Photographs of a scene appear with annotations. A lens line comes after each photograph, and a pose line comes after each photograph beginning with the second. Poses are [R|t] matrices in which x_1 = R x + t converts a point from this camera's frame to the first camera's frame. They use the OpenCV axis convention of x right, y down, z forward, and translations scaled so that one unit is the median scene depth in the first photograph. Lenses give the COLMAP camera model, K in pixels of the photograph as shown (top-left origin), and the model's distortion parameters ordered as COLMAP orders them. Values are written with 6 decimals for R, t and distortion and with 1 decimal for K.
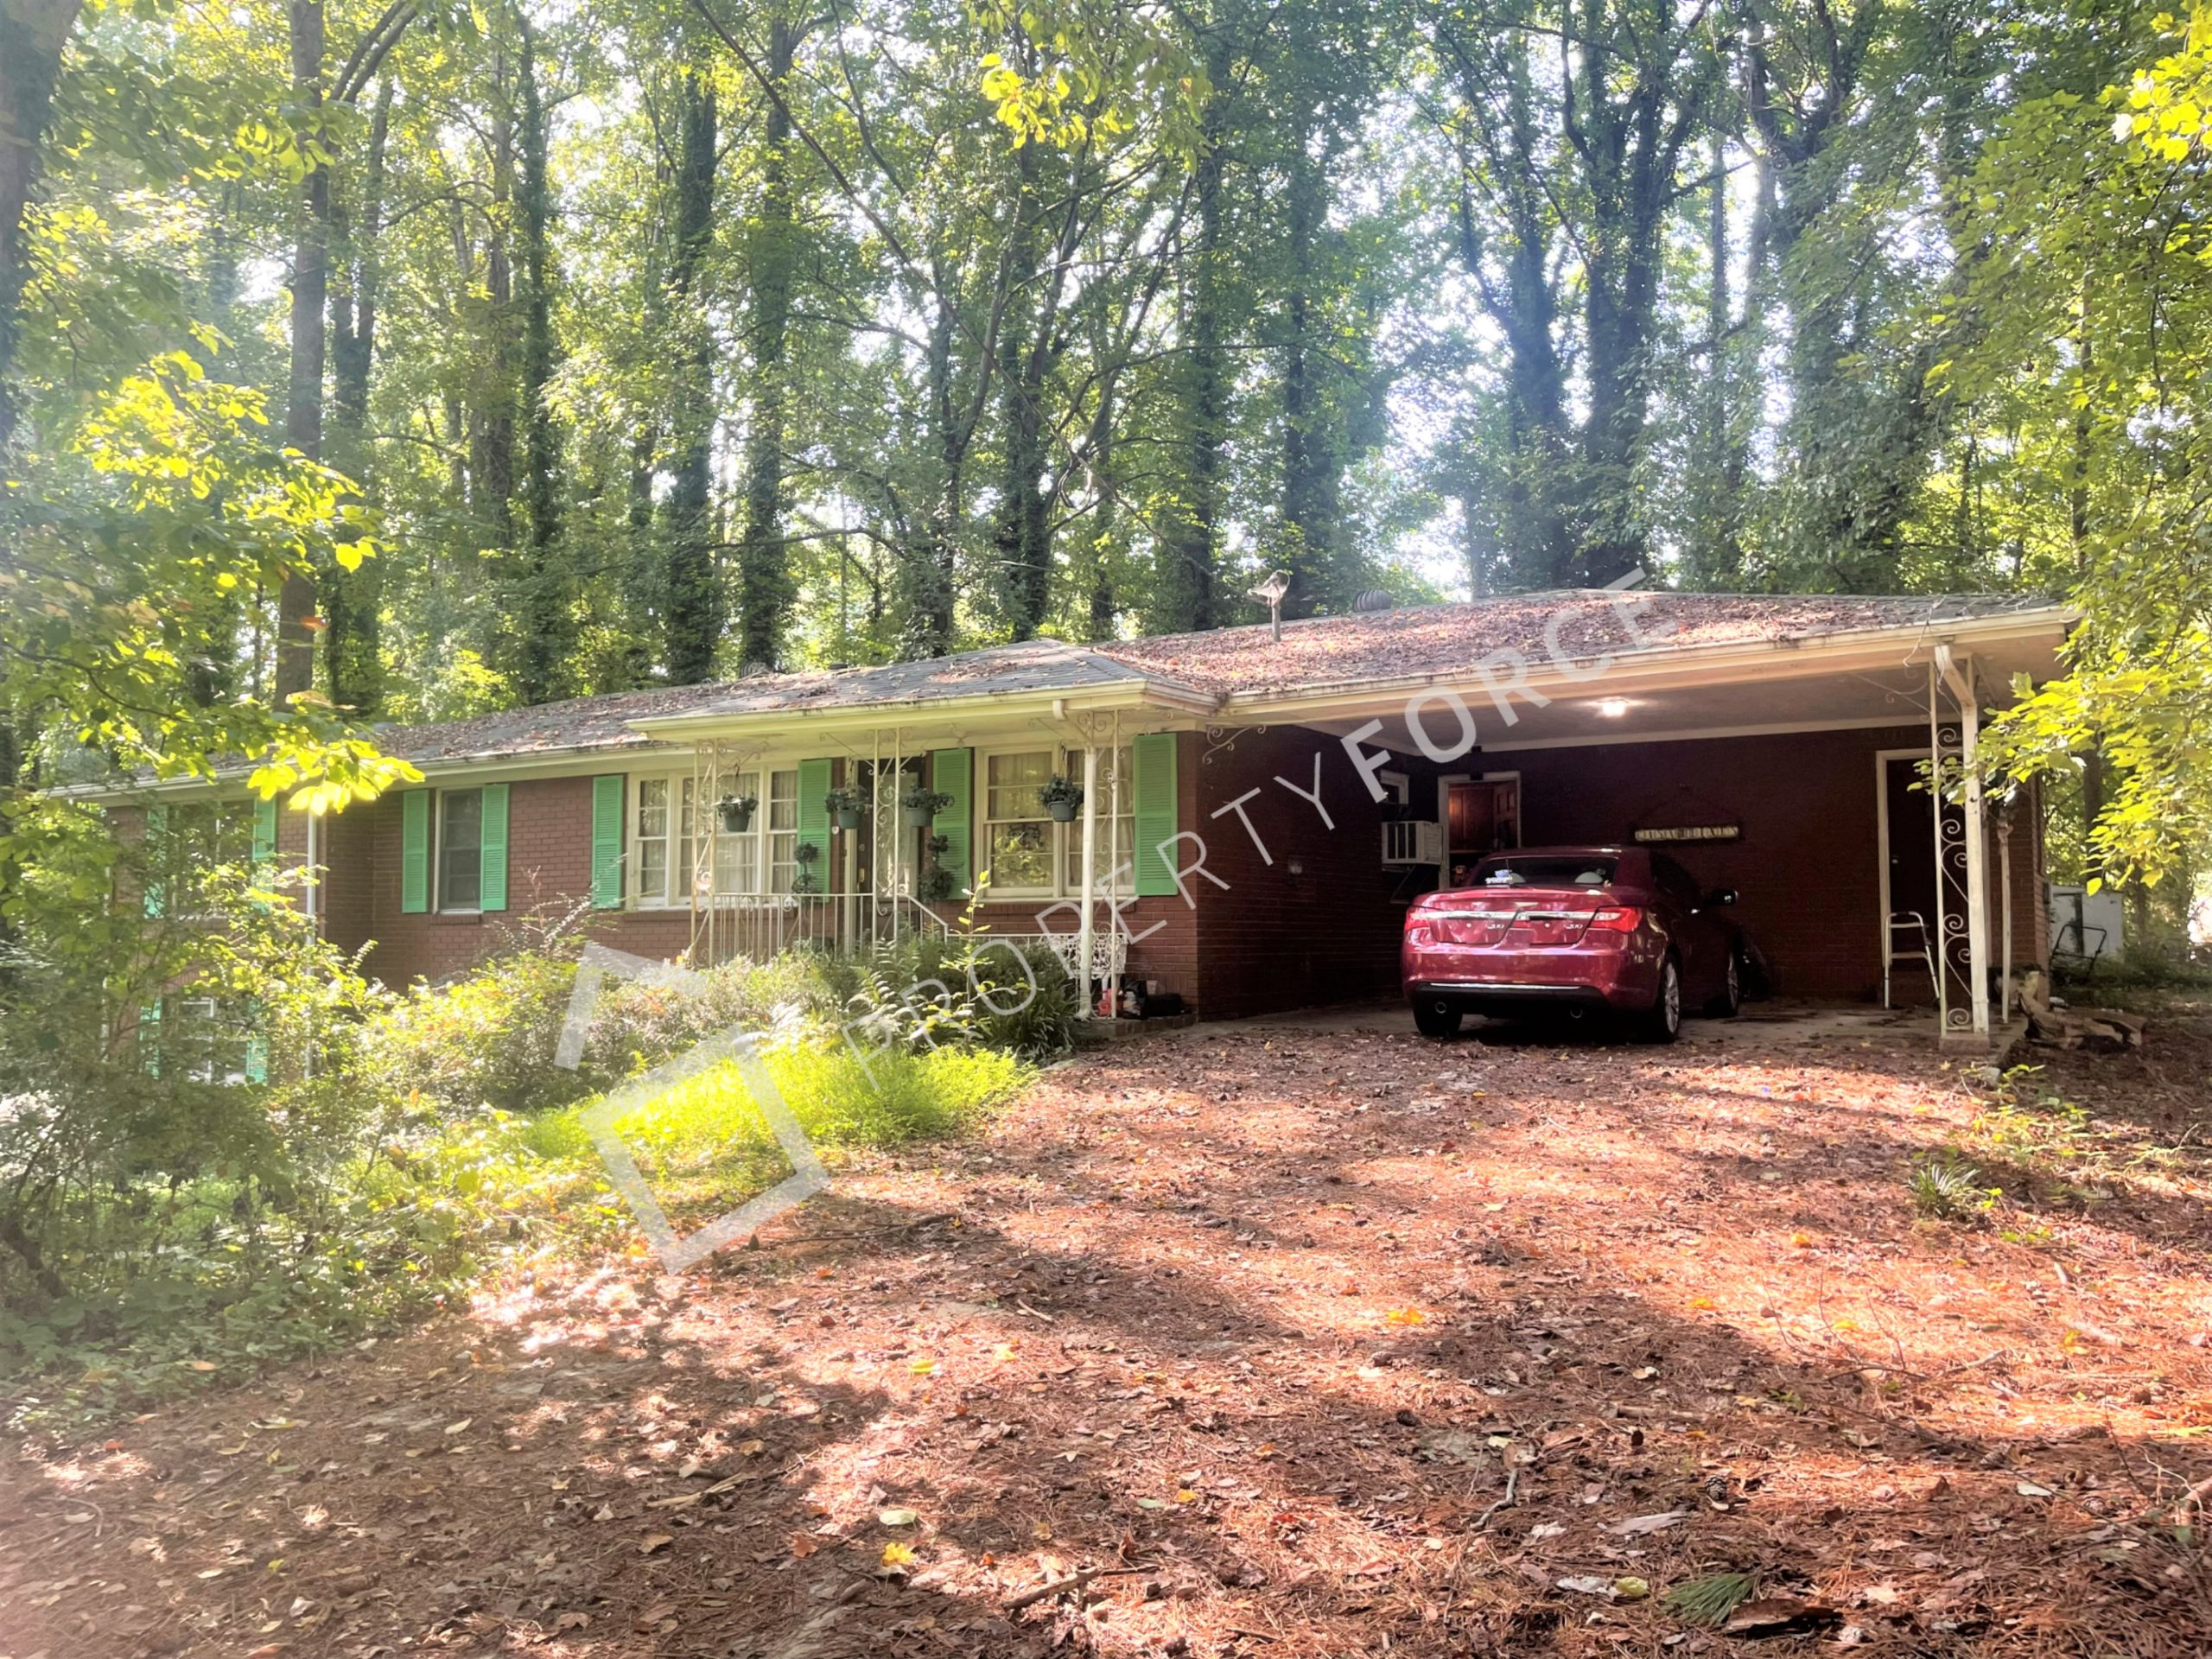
lens RADIAL K [[1693.2, 0, 1112.0], [0, 1693.2, 835.4], [0, 0, 1]] dist [0.049884, -0.037957]
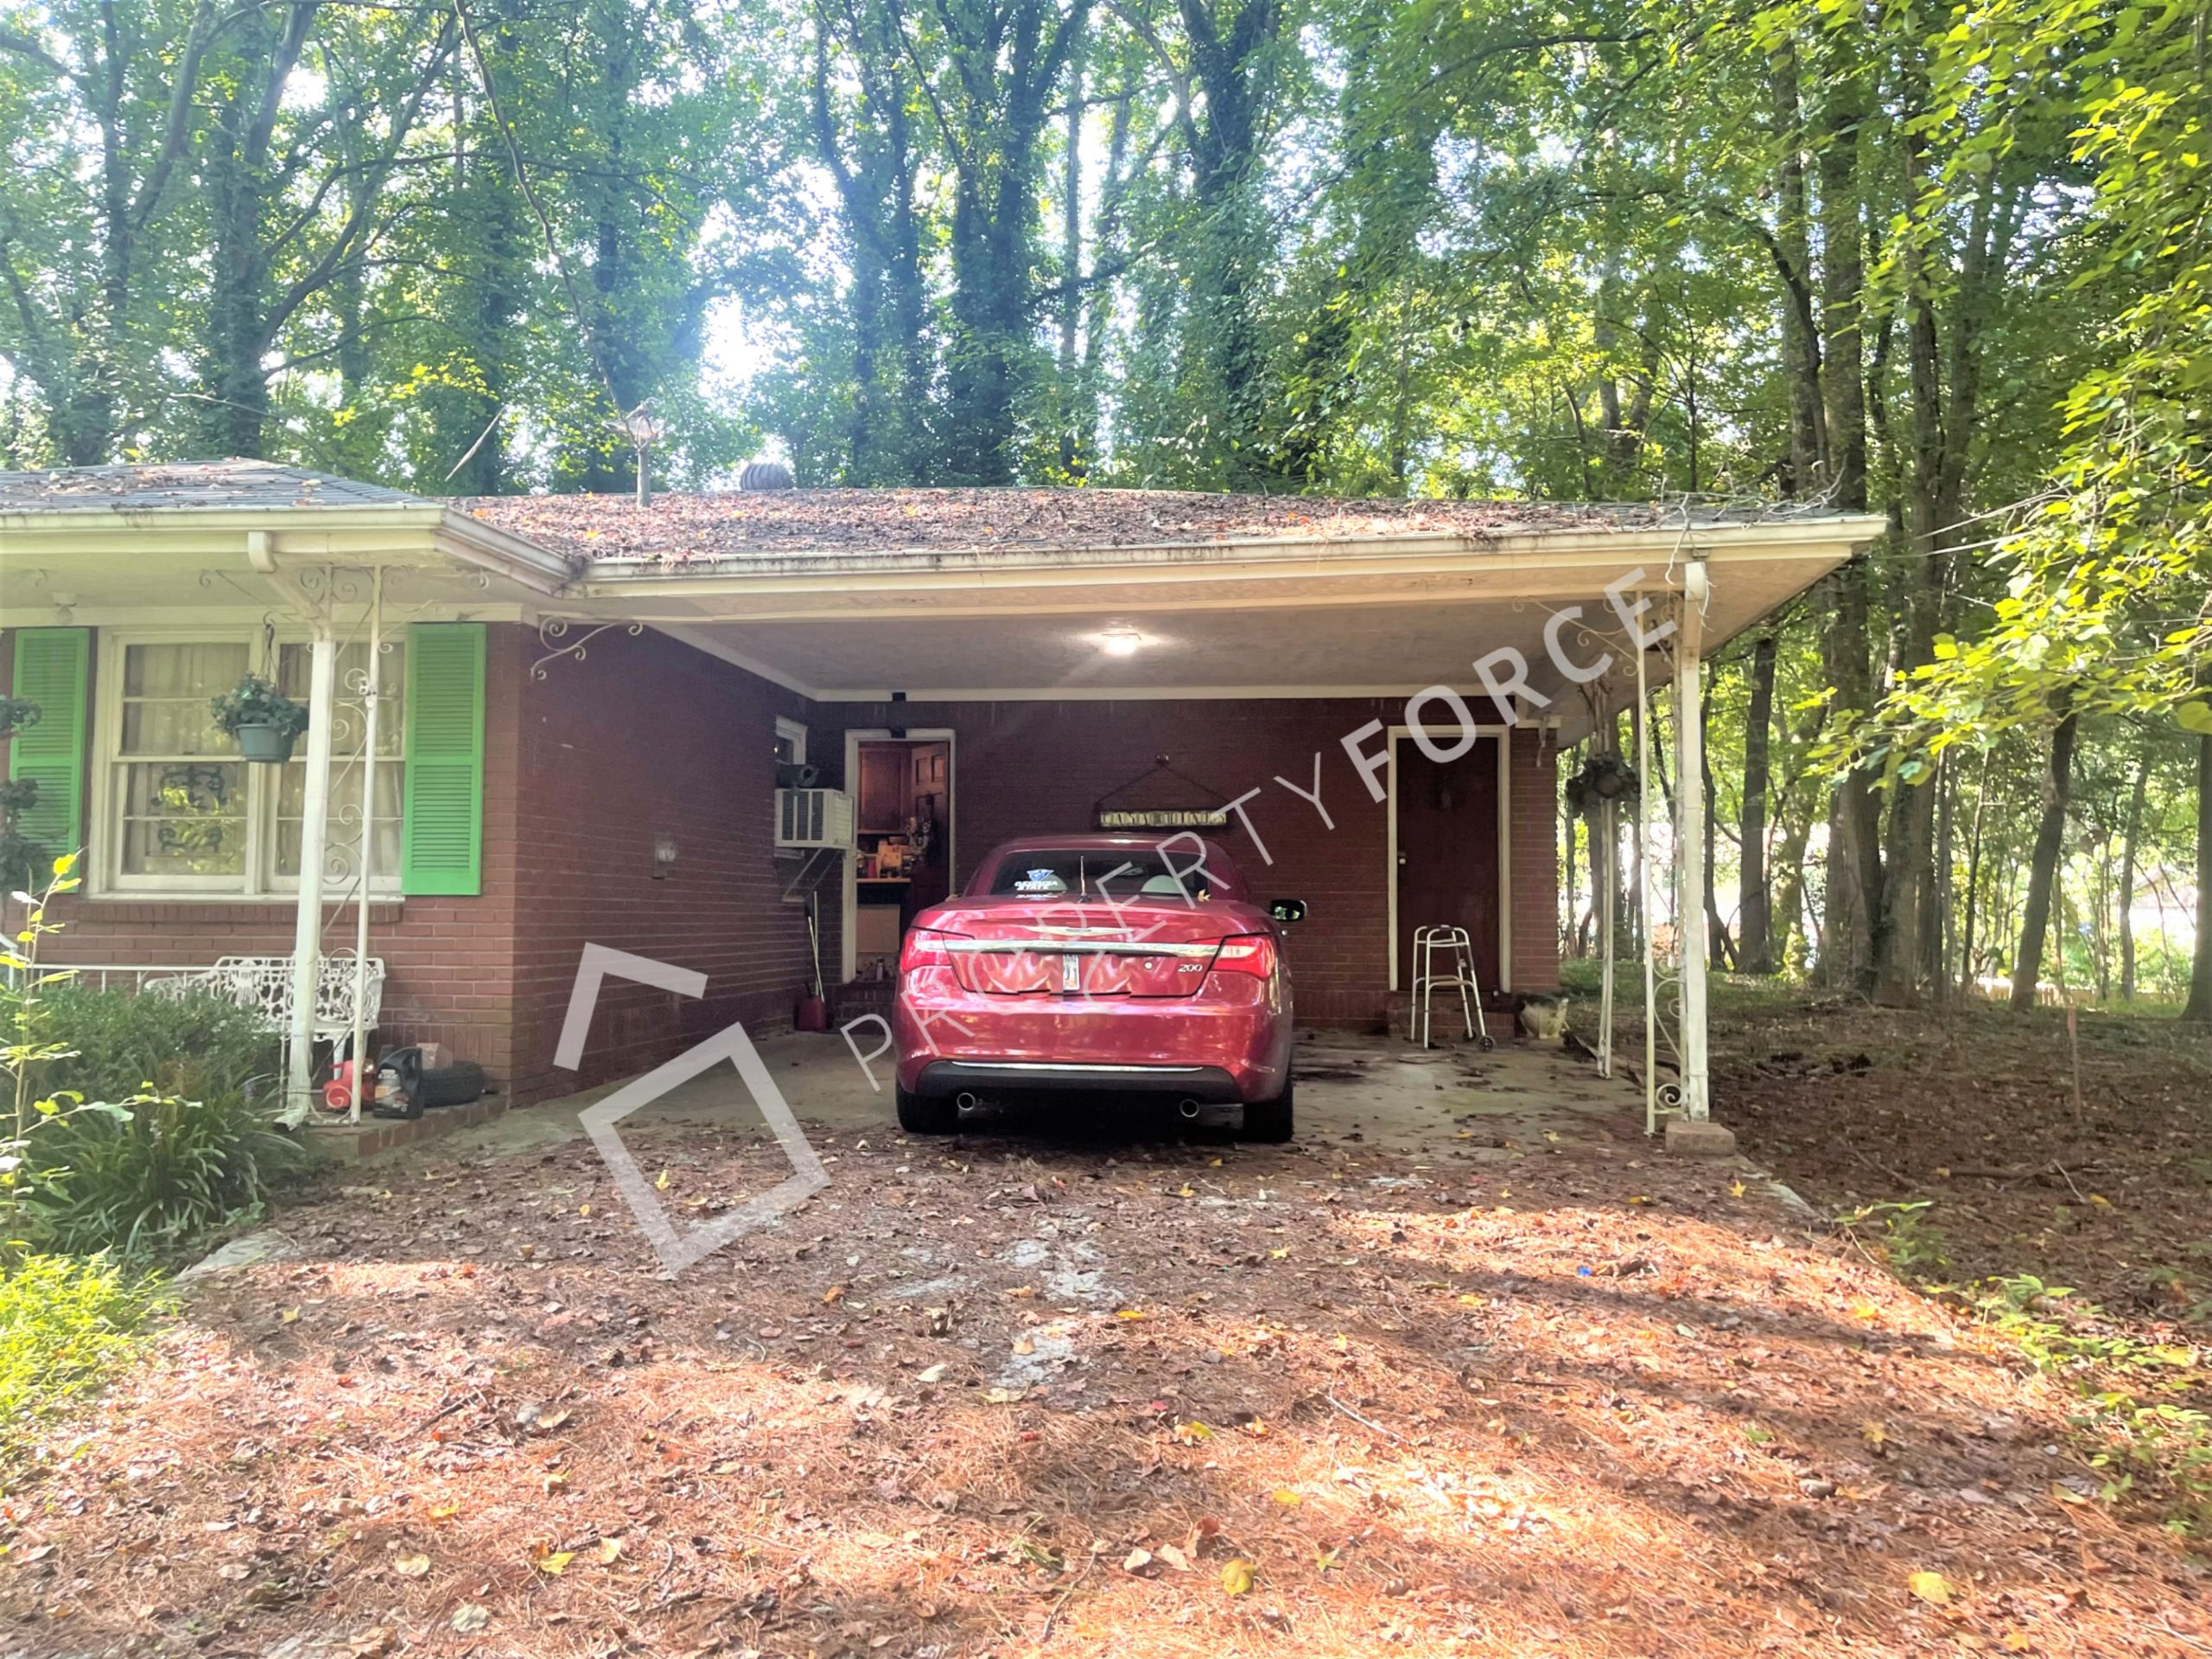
lens RADIAL K [[1693.2, 0, 1112.0], [0, 1693.2, 835.4], [0, 0, 1]] dist [0.049884, -0.037957]
pose [[0.911727, 0.029437, 0.409741, -0.004820], [-0.035727, 0.999332, 0.007704, 0.001545], [-0.409241, -0.021663, 0.912169, 0.359531]]
